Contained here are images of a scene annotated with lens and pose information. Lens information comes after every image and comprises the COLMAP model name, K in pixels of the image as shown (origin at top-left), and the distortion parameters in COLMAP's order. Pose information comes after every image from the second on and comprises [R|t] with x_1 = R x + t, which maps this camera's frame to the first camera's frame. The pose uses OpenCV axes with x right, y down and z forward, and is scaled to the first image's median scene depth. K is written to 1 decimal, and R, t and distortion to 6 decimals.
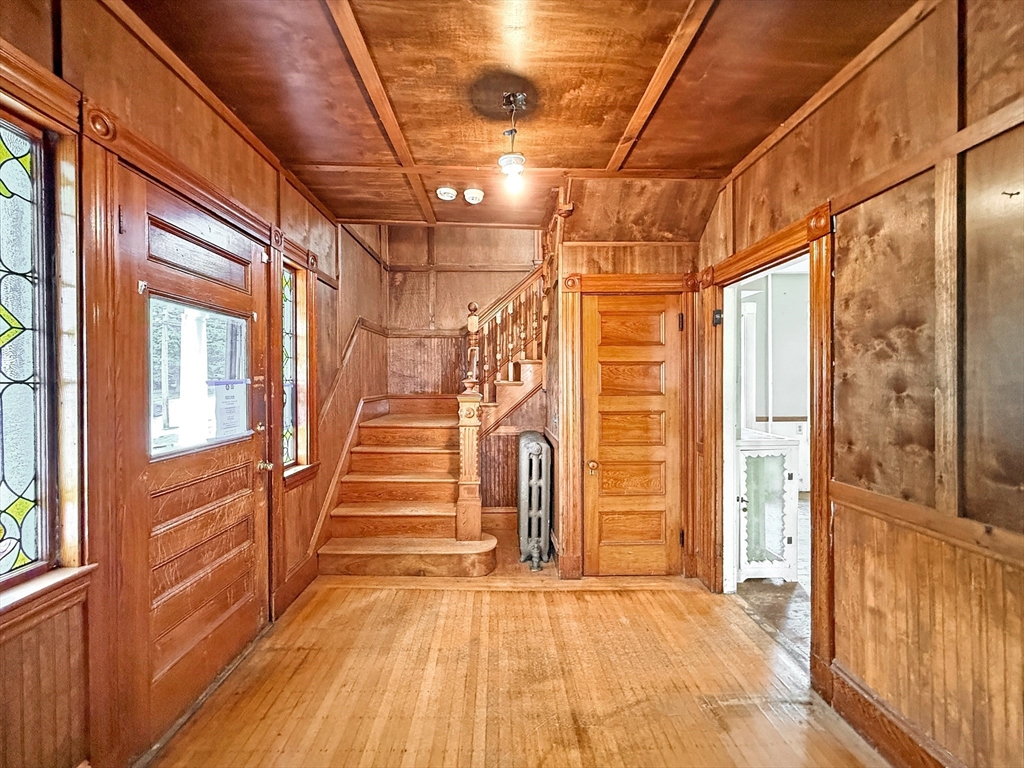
lens RADIAL K [[416.6, 0, 512.6], [0, 416.6, 381.7], [0, 0, 1]] dist [-0.000863, 0.000545]
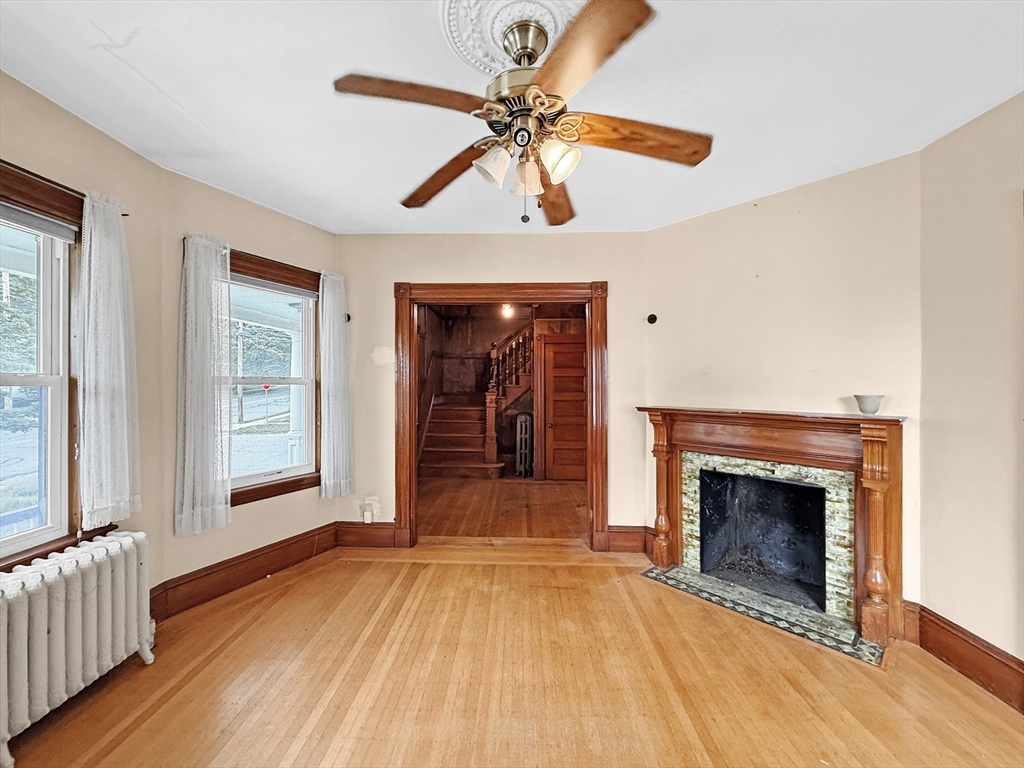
lens RADIAL K [[403.1, 0, 506.0], [0, 403.1, 381.3], [0, 0, 1]] dist [0.000279, -0.000006]
pose [[0.997510, 0.005049, -0.070349, 0.085078], [-0.005443, 0.999971, -0.005408, -0.008061], [0.070320, 0.005777, 0.997508, -0.766541]]
